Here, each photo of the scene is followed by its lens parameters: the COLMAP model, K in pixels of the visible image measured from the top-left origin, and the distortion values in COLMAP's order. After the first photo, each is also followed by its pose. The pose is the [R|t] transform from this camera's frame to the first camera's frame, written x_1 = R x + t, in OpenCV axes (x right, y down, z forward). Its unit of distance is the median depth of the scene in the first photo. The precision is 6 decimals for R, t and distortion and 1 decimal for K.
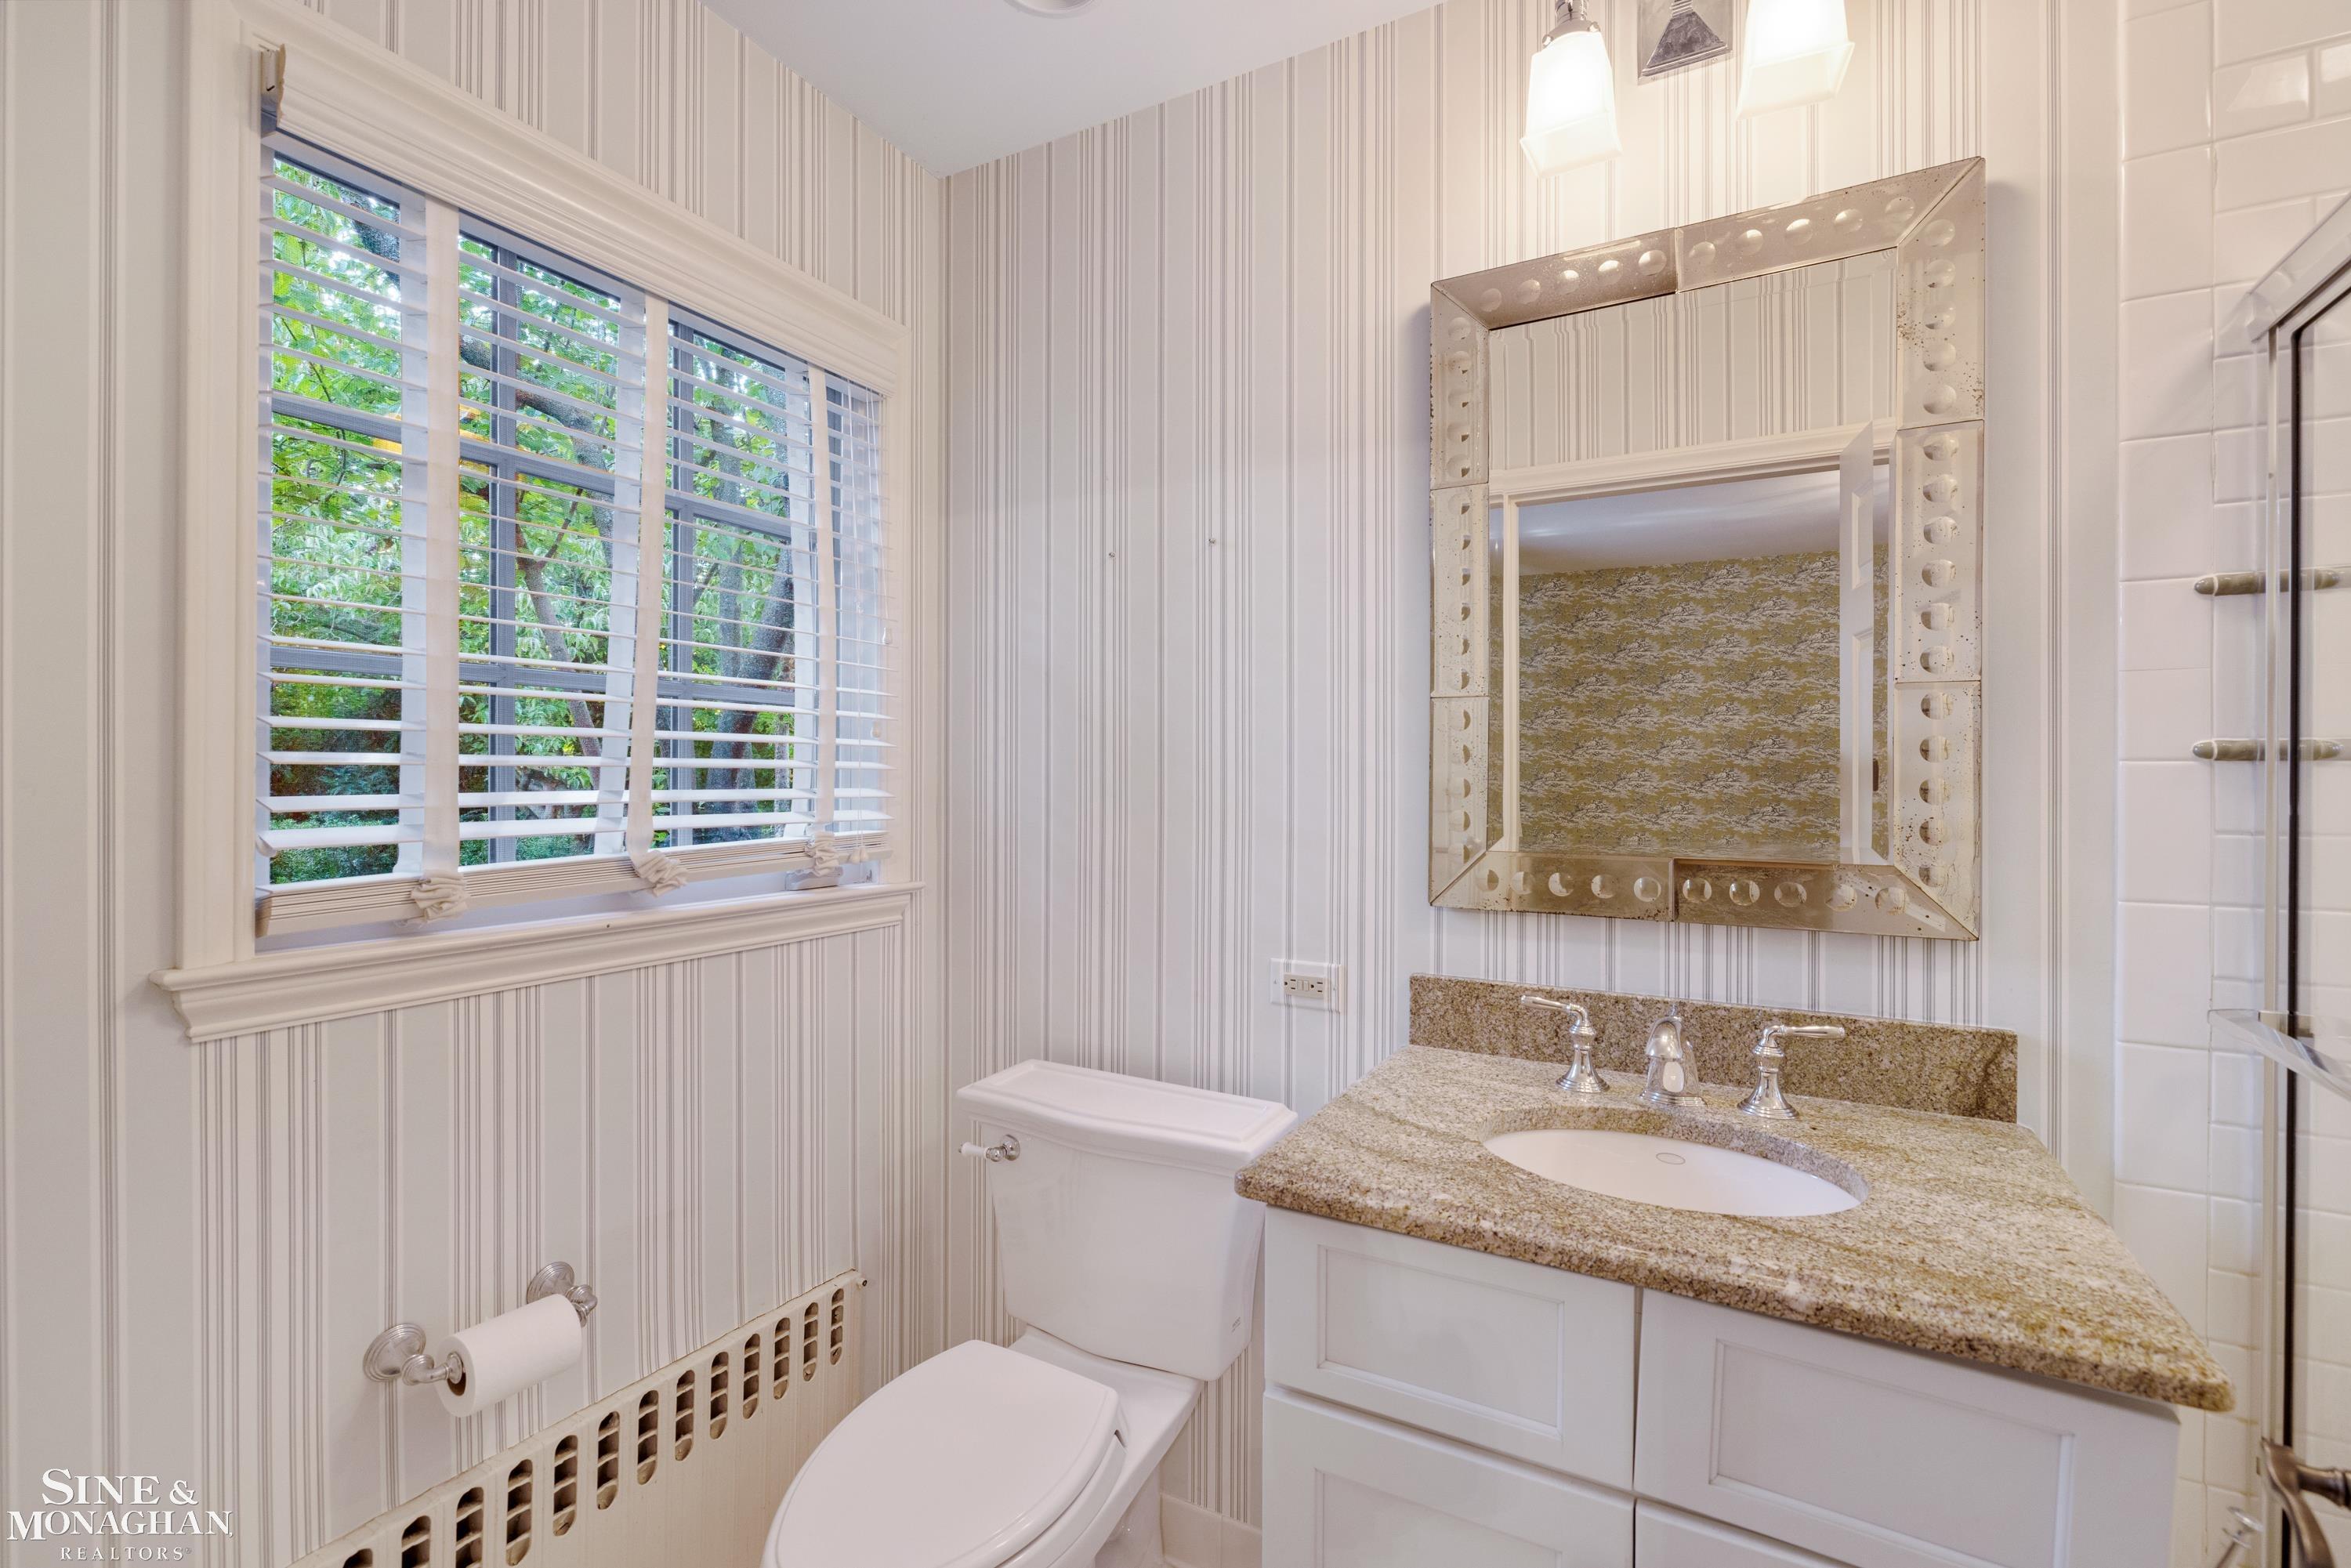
lens RADIAL K [[1053.8, 0, 1173.2], [0, 1053.8, 778.9], [0, 0, 1]] dist [-0.002608, -0.000138]
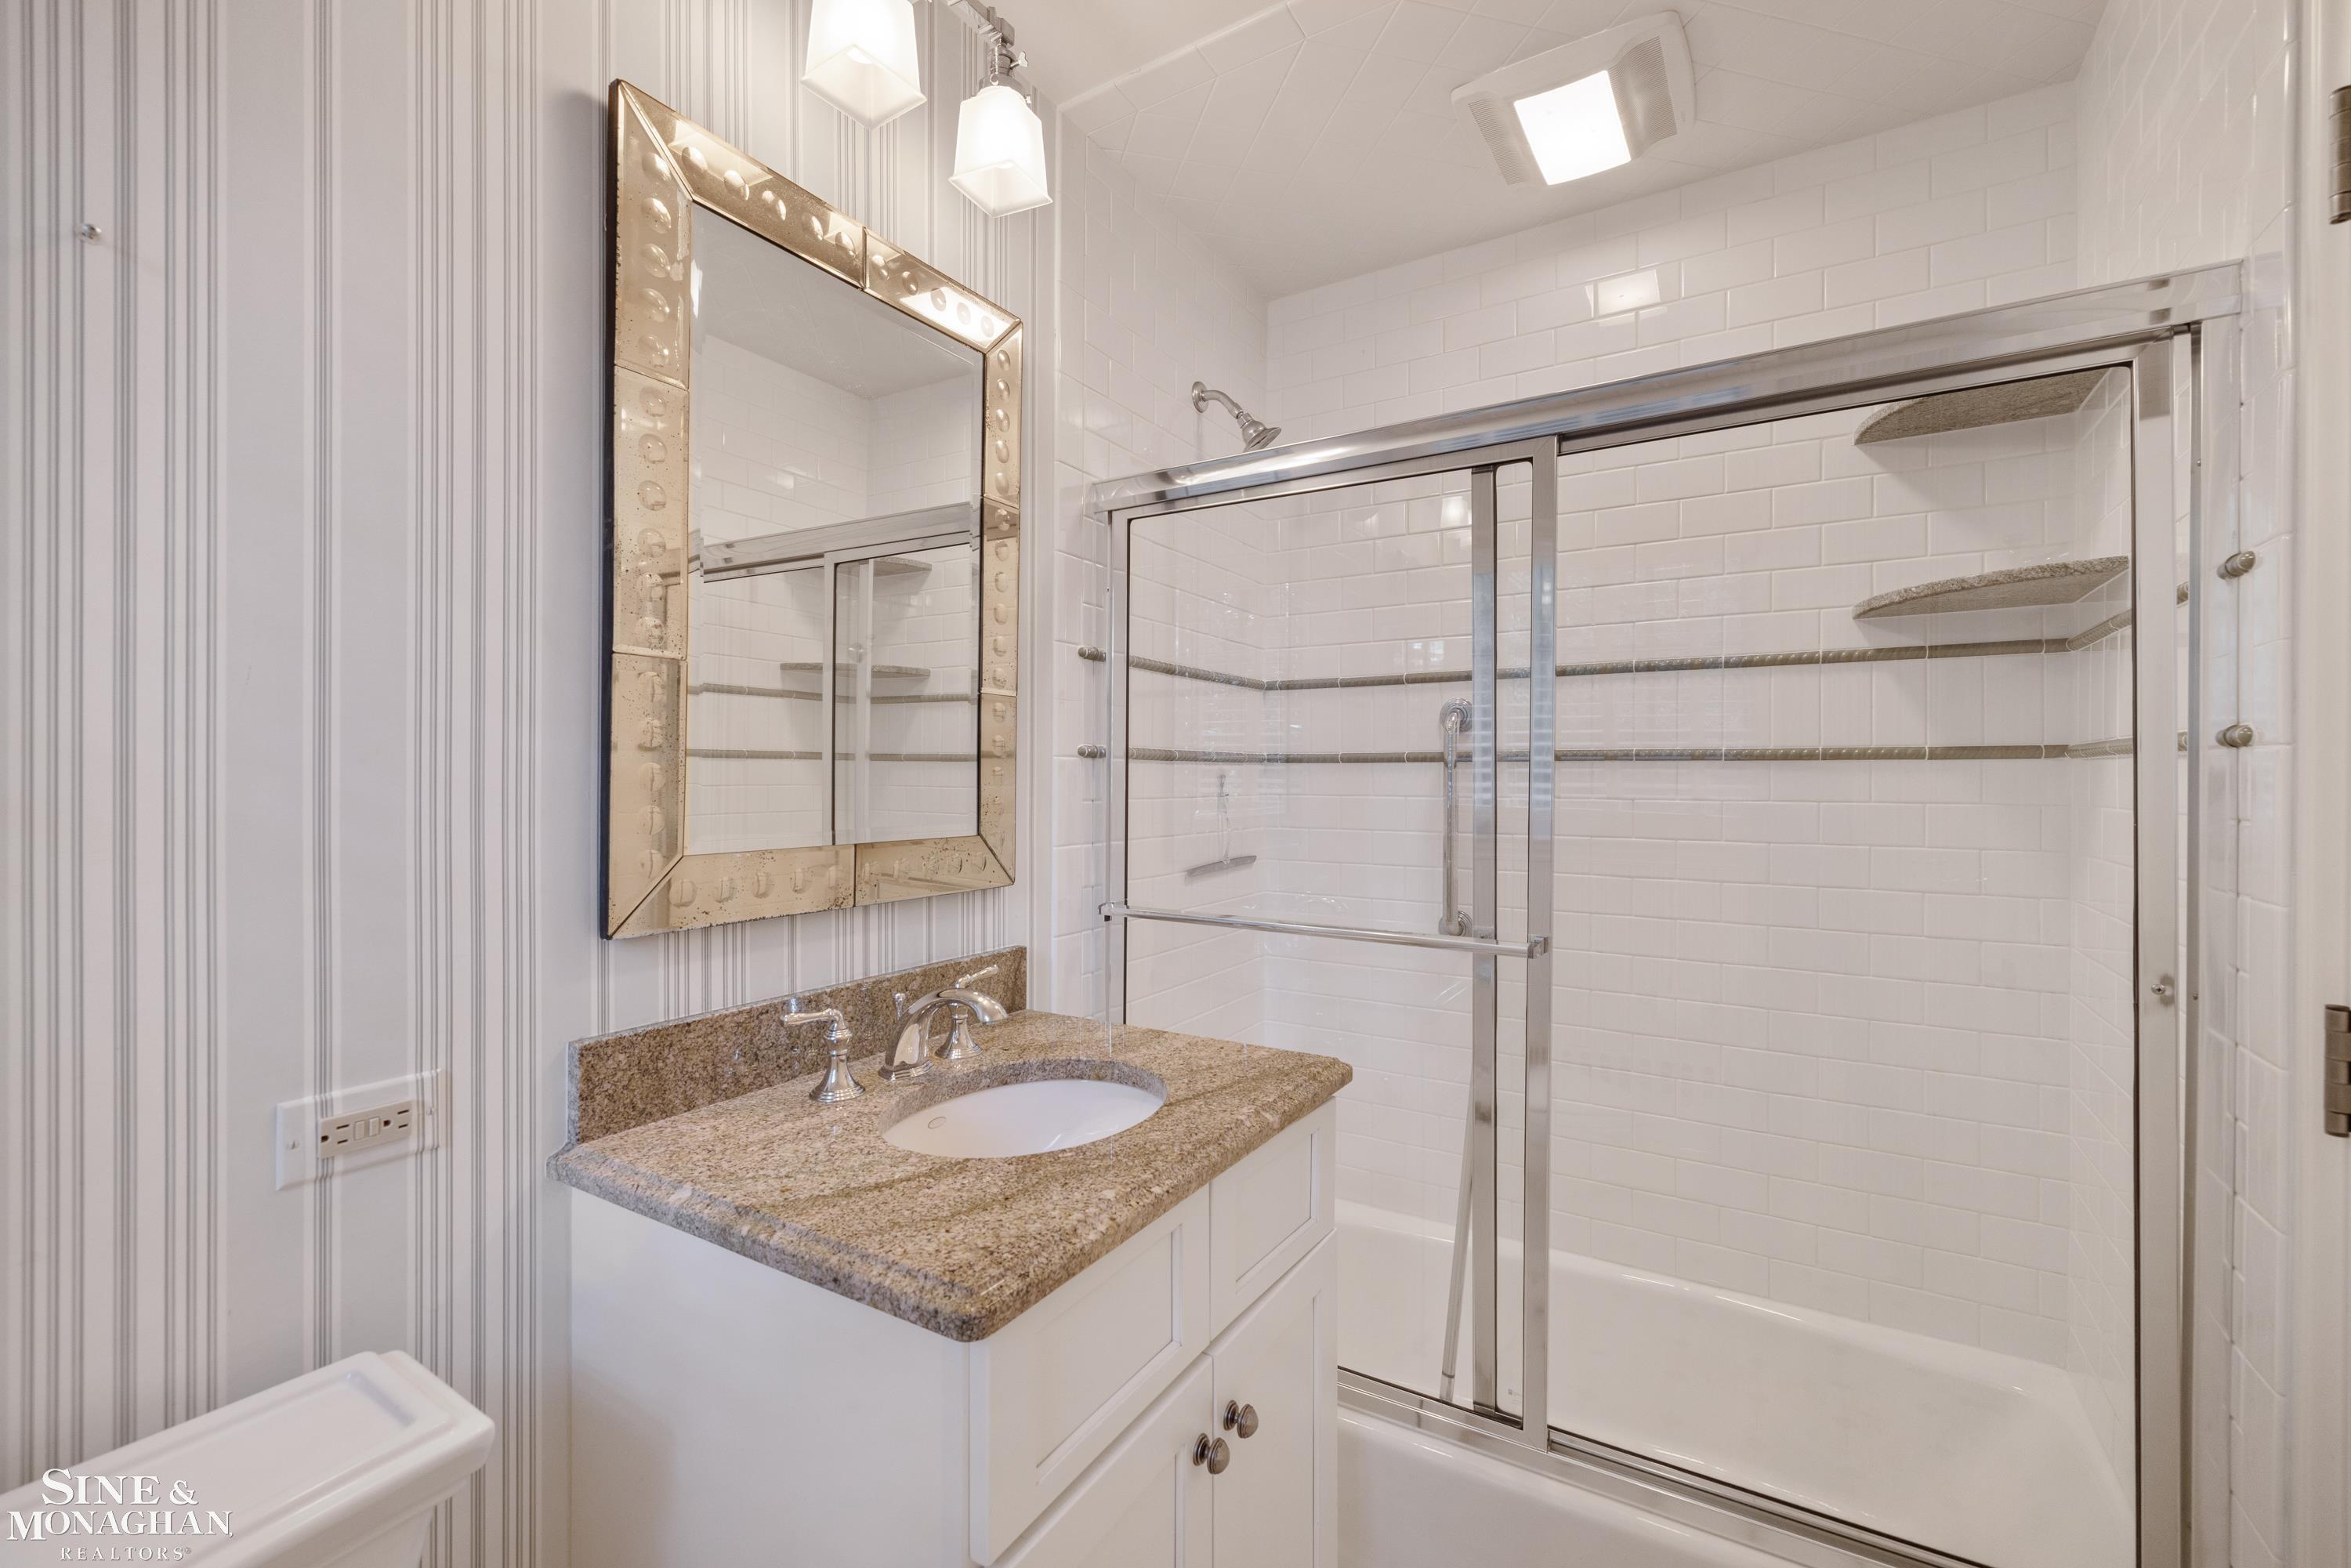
lens RADIAL K [[998.3, 0, 1177.1], [0, 998.3, 781.1], [0, 0, 1]] dist [0.003536, 0.000324]
pose [[0.024133, -0.007692, 0.999679, -0.544589], [-0.002321, 0.999967, 0.007750, 0.006799], [-0.999706, -0.002507, 0.024115, 0.753106]]
